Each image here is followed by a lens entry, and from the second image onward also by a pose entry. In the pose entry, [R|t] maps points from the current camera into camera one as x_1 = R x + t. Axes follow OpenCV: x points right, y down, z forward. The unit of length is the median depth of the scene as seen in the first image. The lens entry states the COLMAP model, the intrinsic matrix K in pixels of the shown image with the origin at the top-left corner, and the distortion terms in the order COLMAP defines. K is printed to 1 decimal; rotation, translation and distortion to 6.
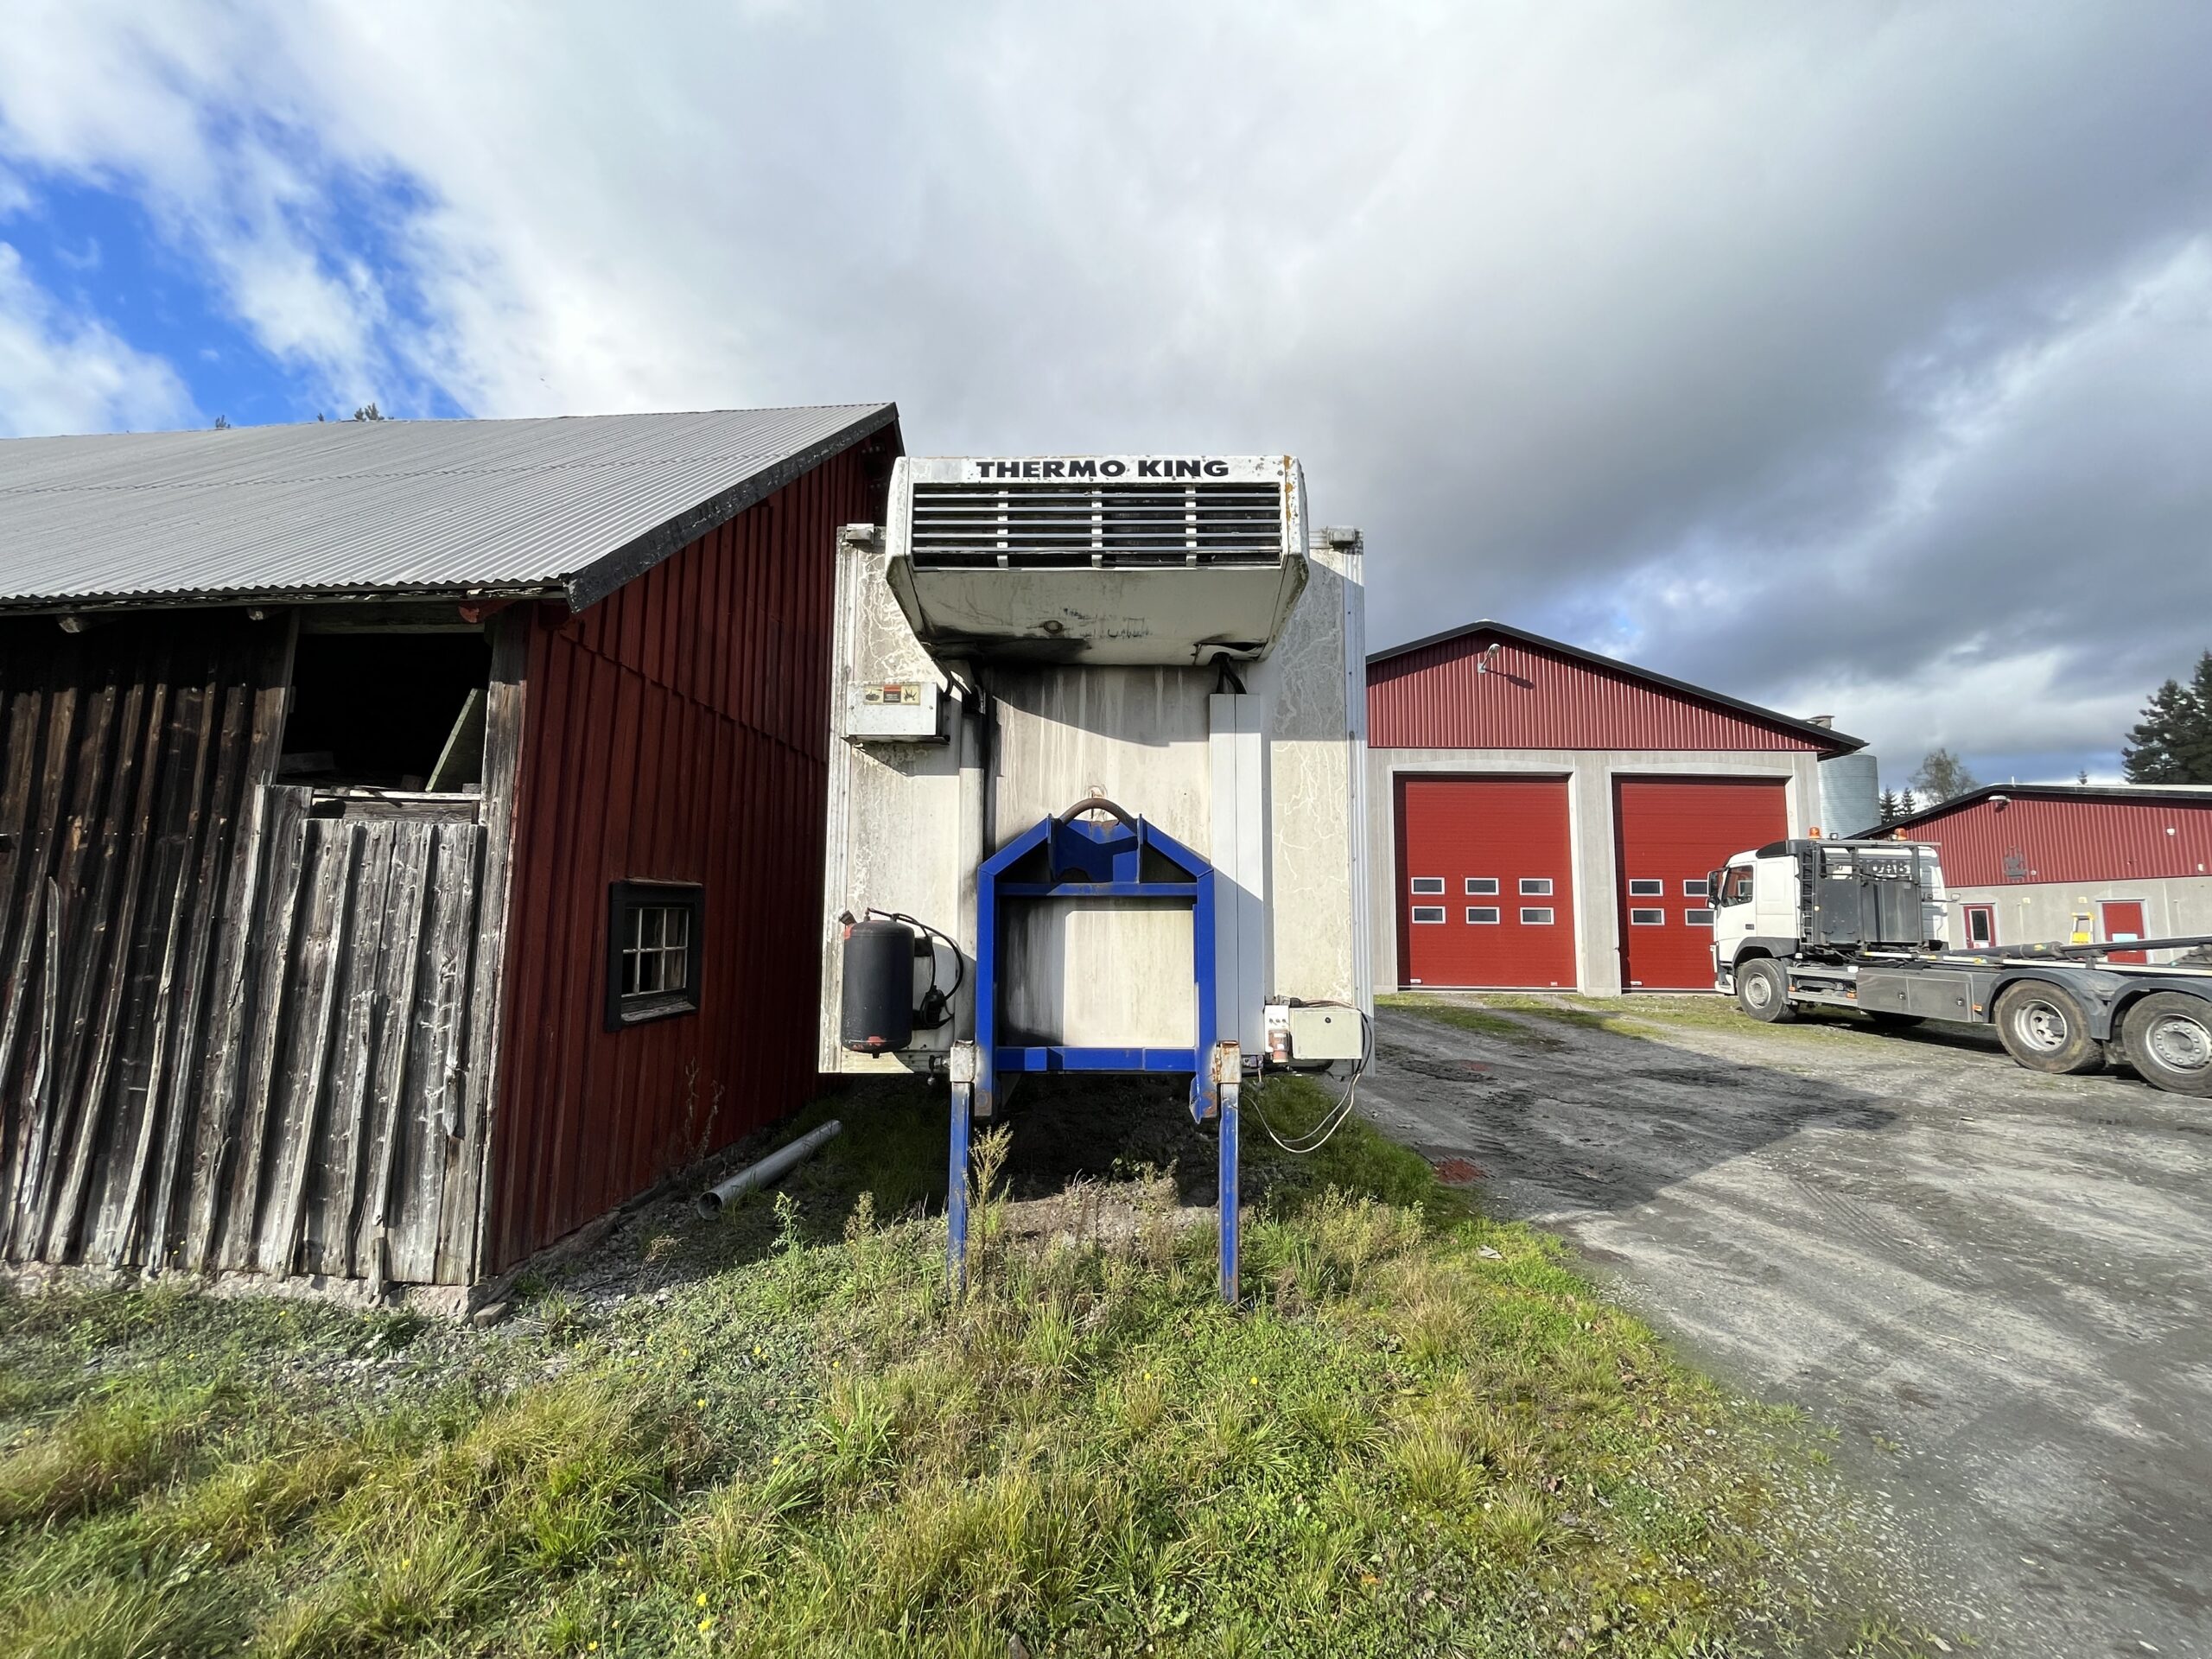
lens RADIAL K [[902.2, 0, 1100.9], [0, 902.2, 833.7], [0, 0, 1]] dist [-0.003978, -0.000321]
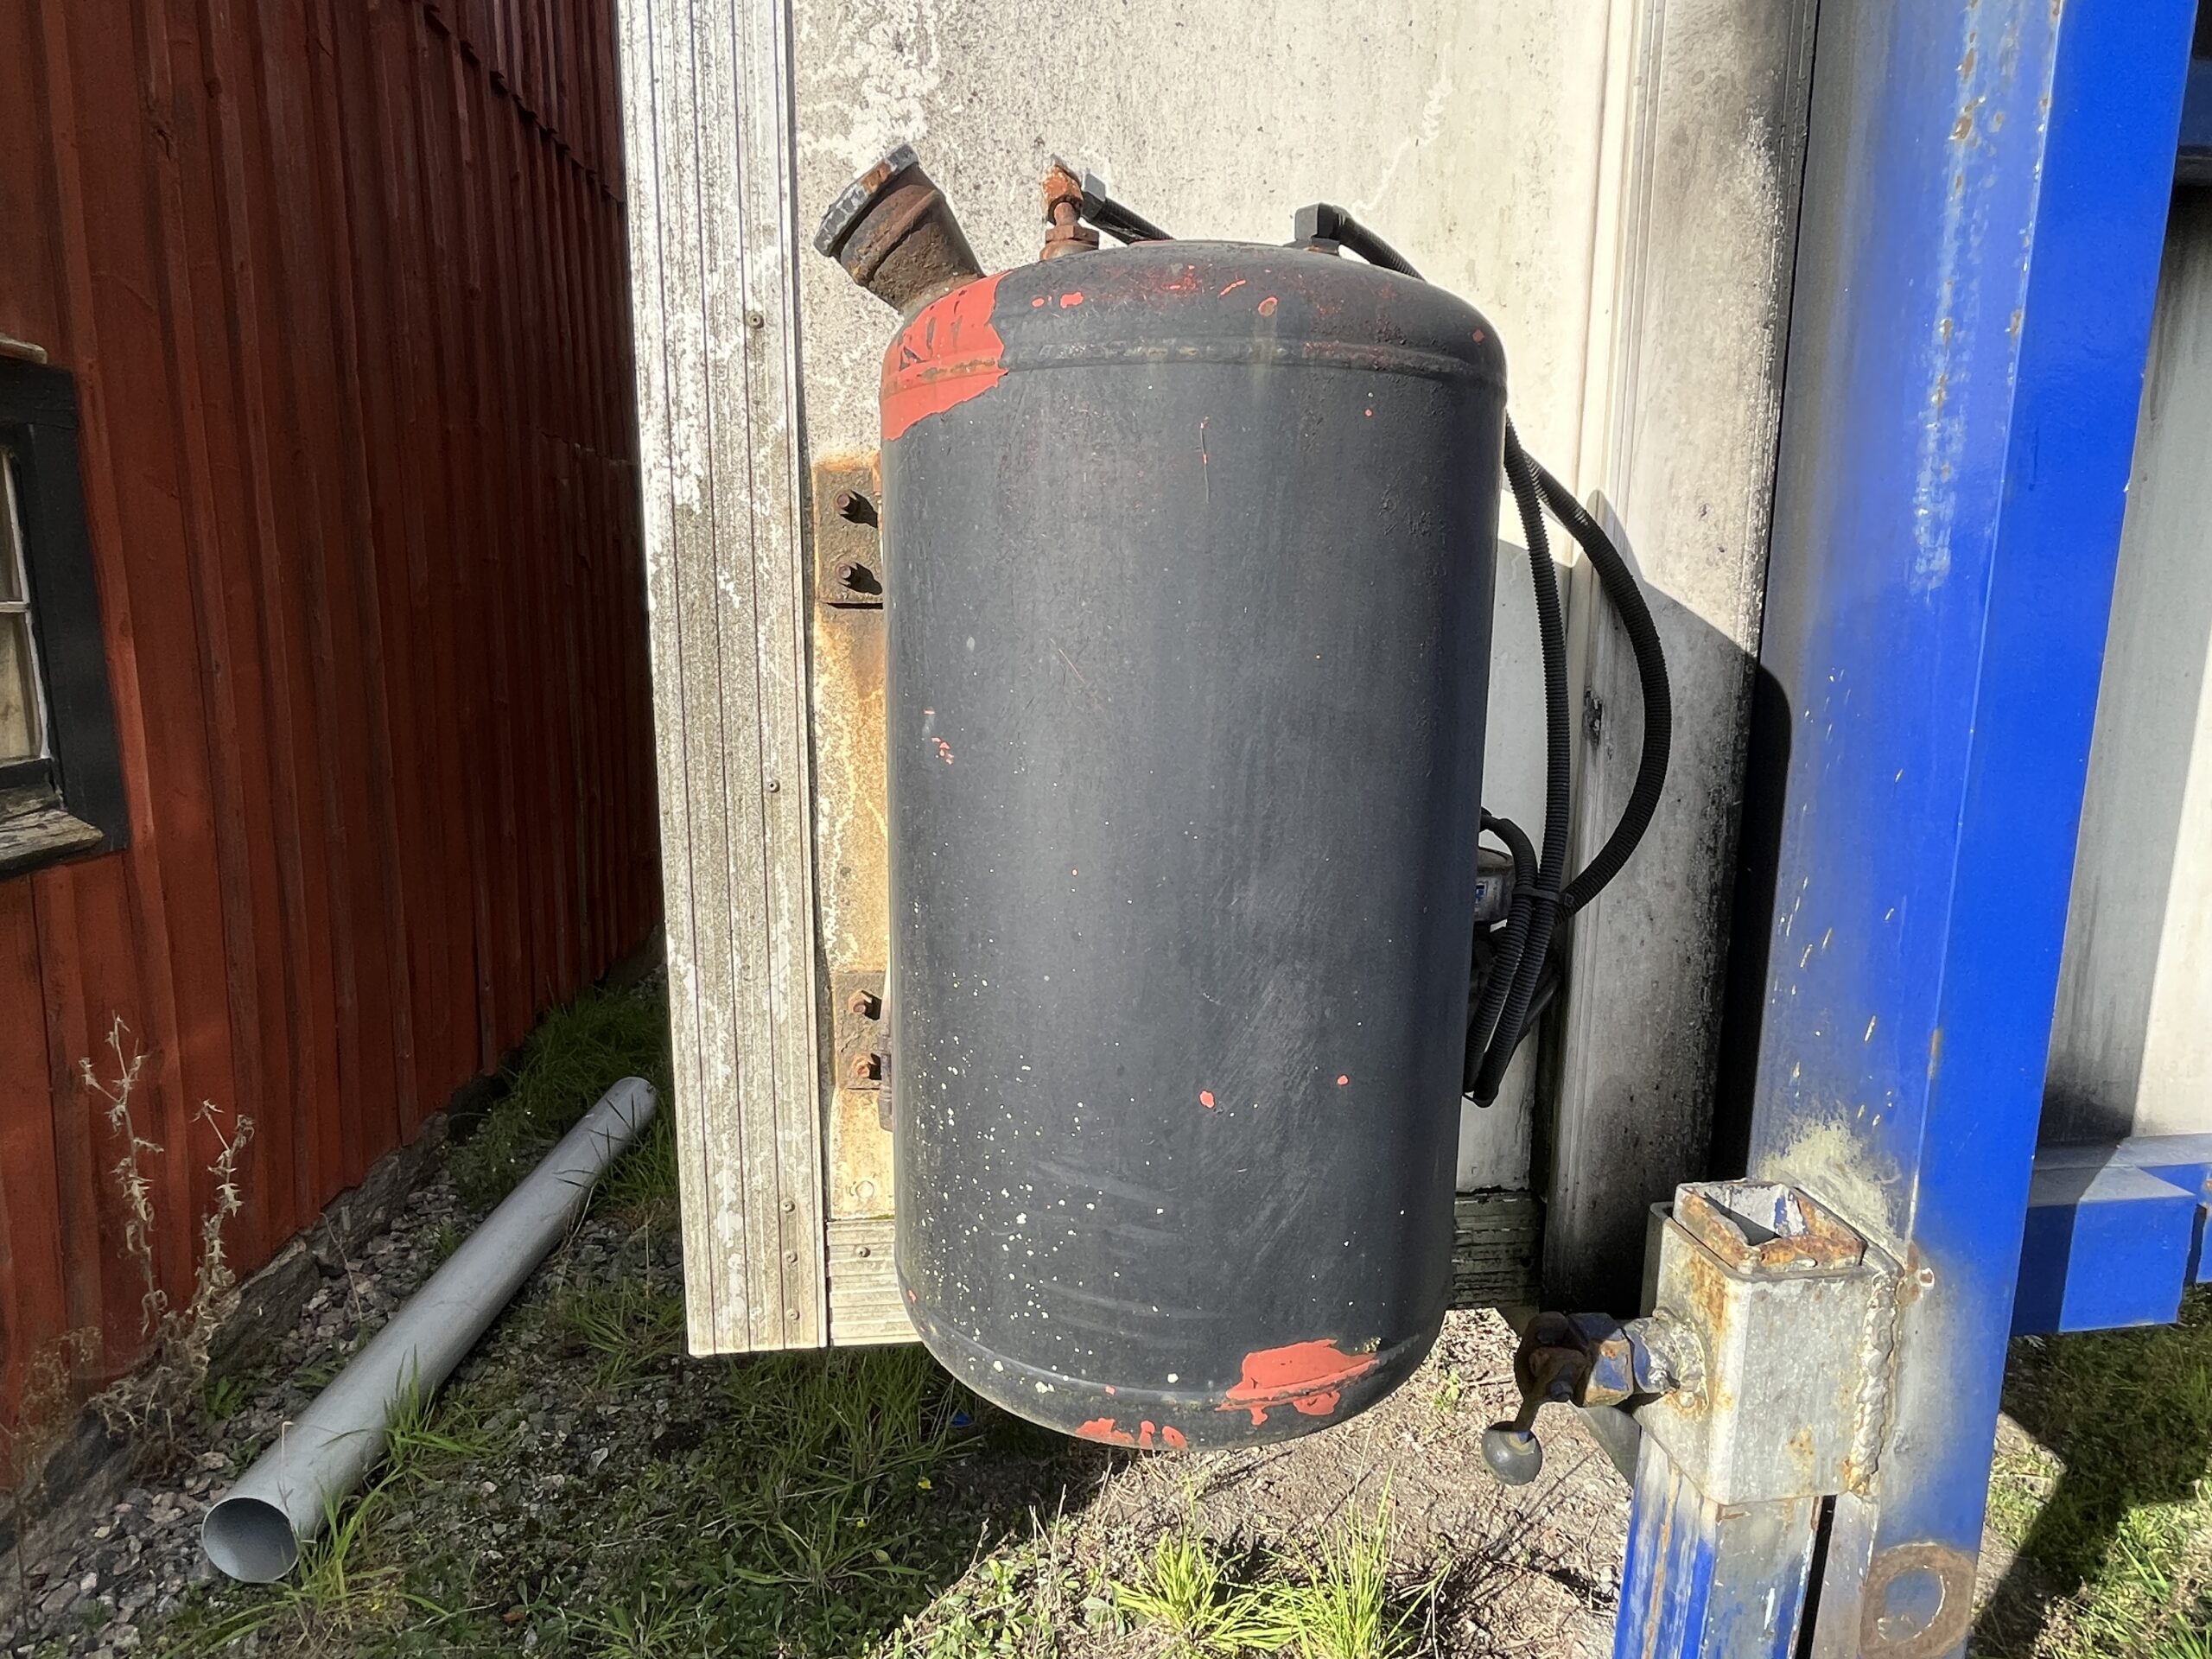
lens RADIAL K [[1272.1, 0, 1086.9], [0, 1272.1, 825.0], [0, 0, 1]] dist [0.001579, -0.001311]
pose [[0.993224, -0.024133, 0.113687, -0.263750], [-0.007298, 0.963321, 0.268253, 0.114437], [-0.115990, -0.267265, 0.956617, 0.791078]]
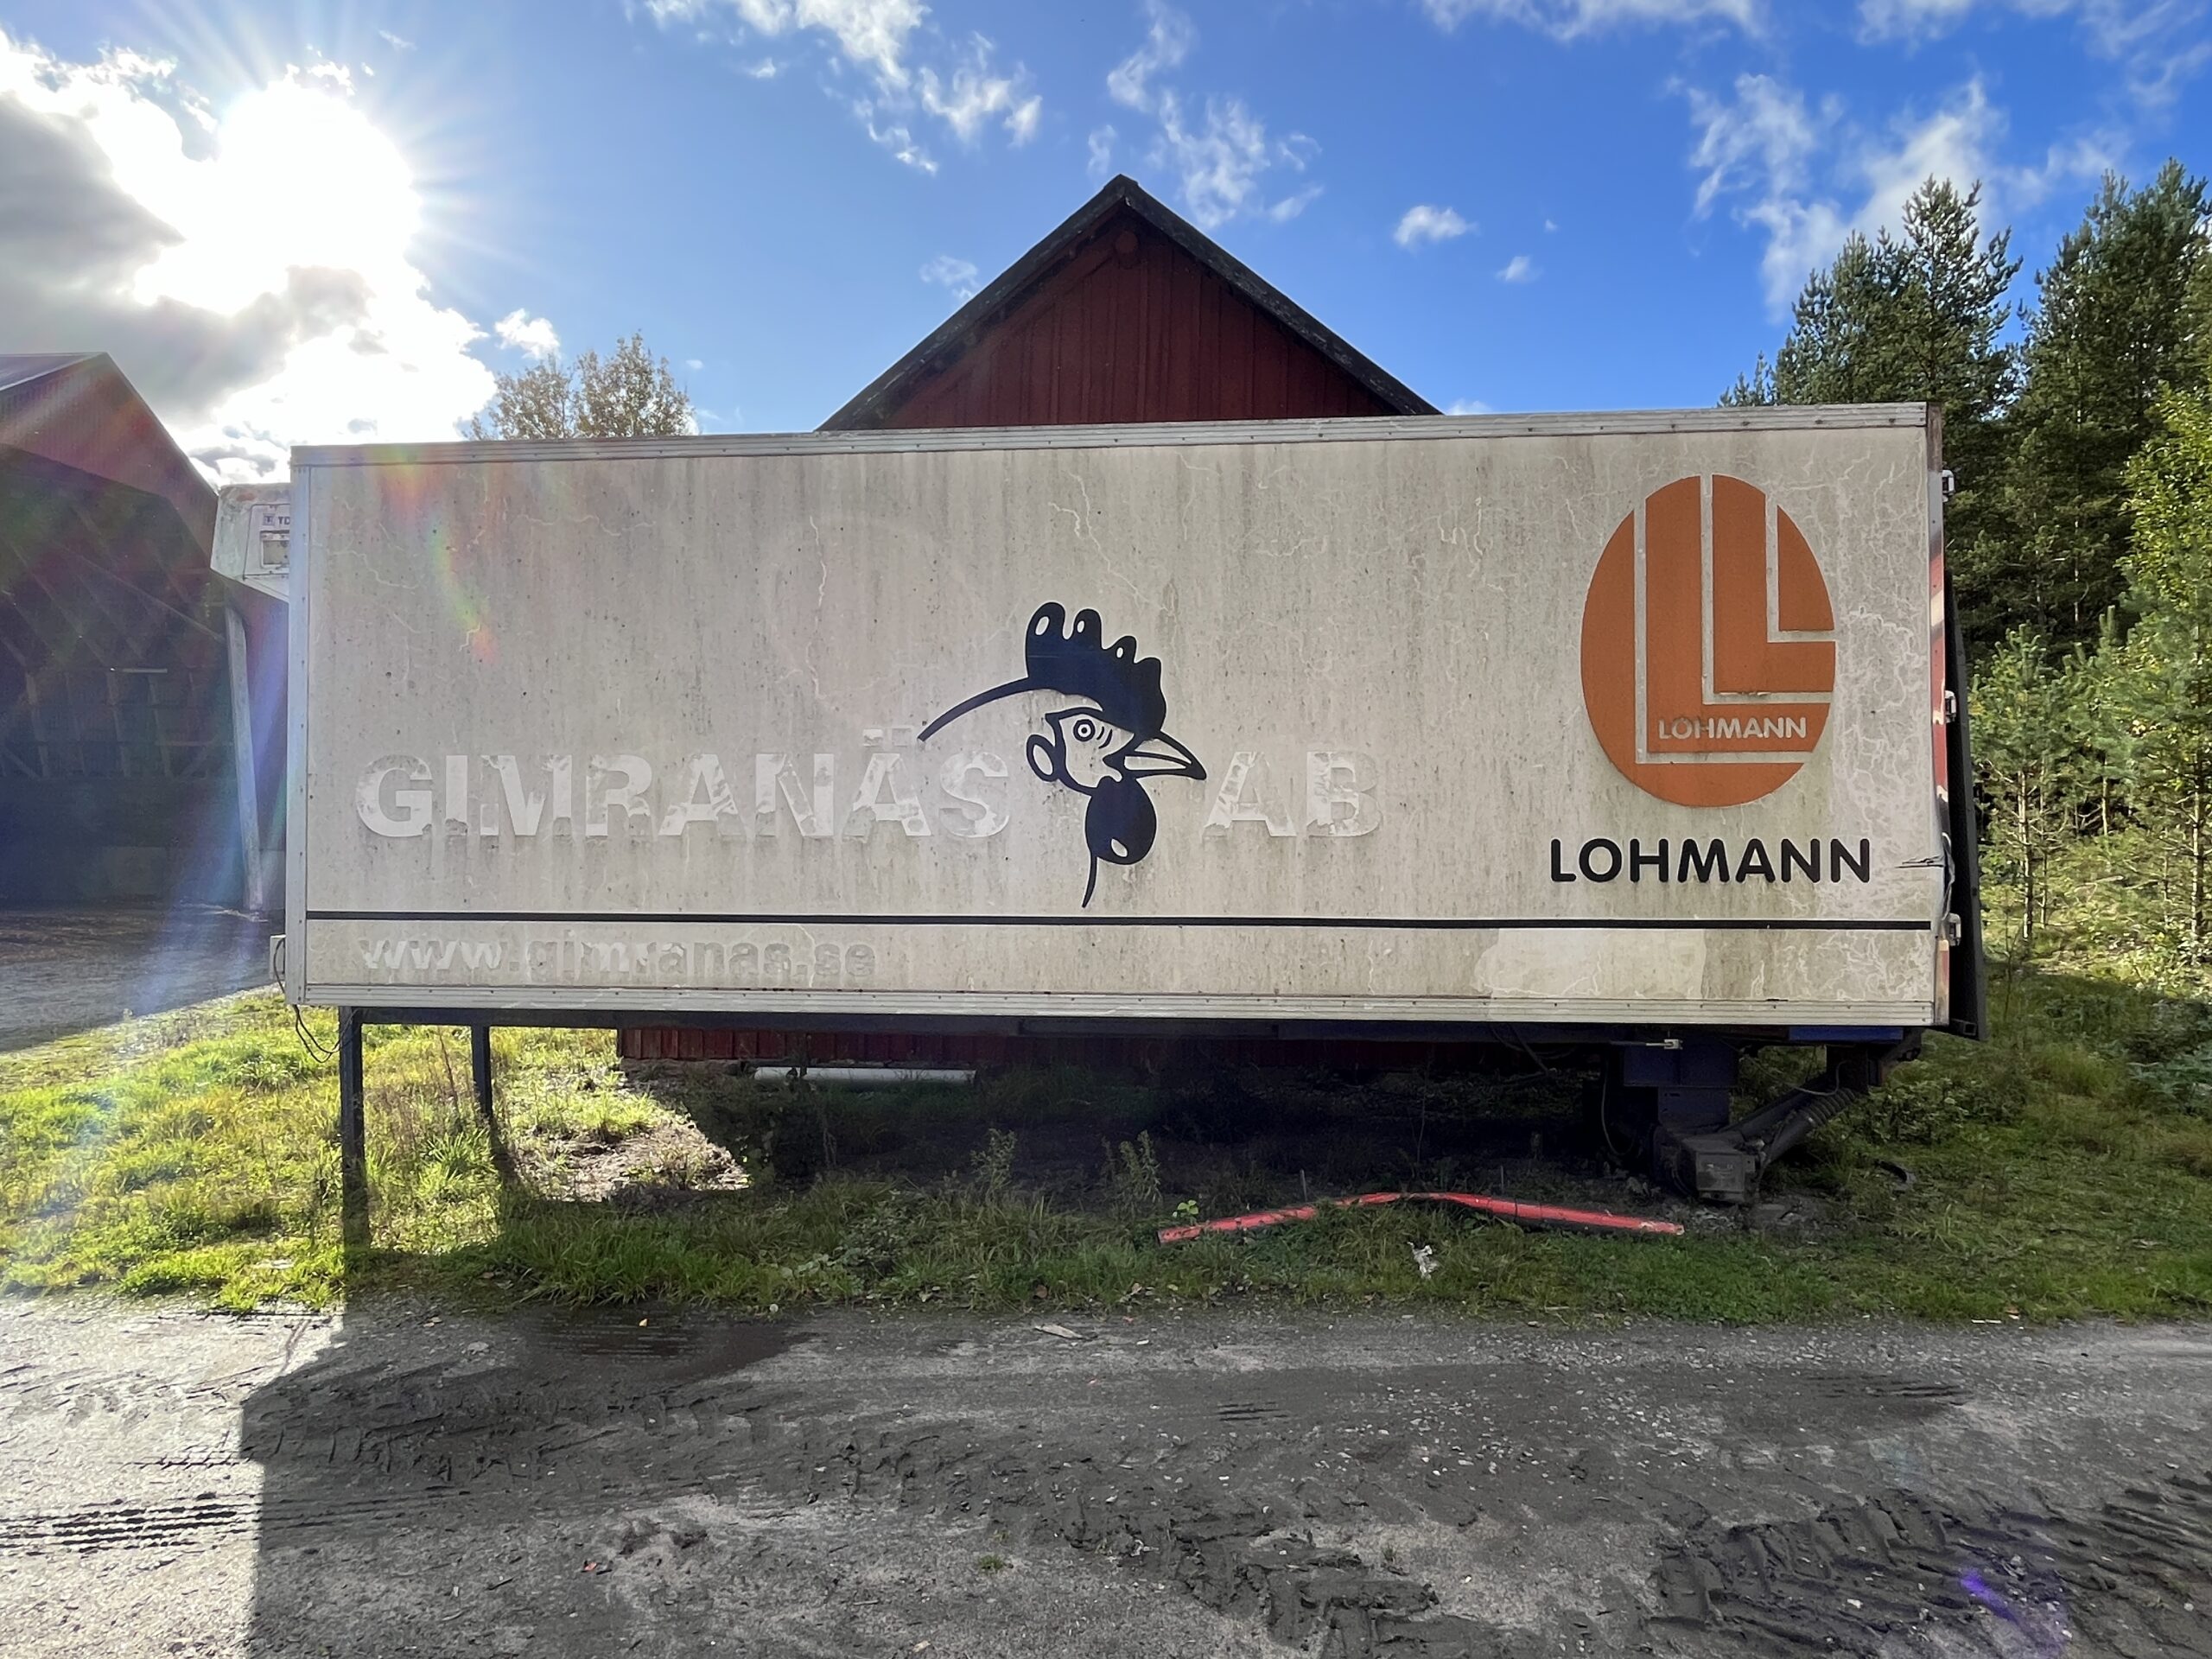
lens RADIAL K [[1272.1, 0, 1091.5], [0, 1272.1, 829.6], [0, 0, 1]] dist [0.001579, -0.001311]
pose [[-0.081642, -0.021802, -0.996423, 1.618220], [0.092068, 0.995321, -0.029321, 0.193932], [0.992400, -0.094133, -0.079253, 1.981555]]
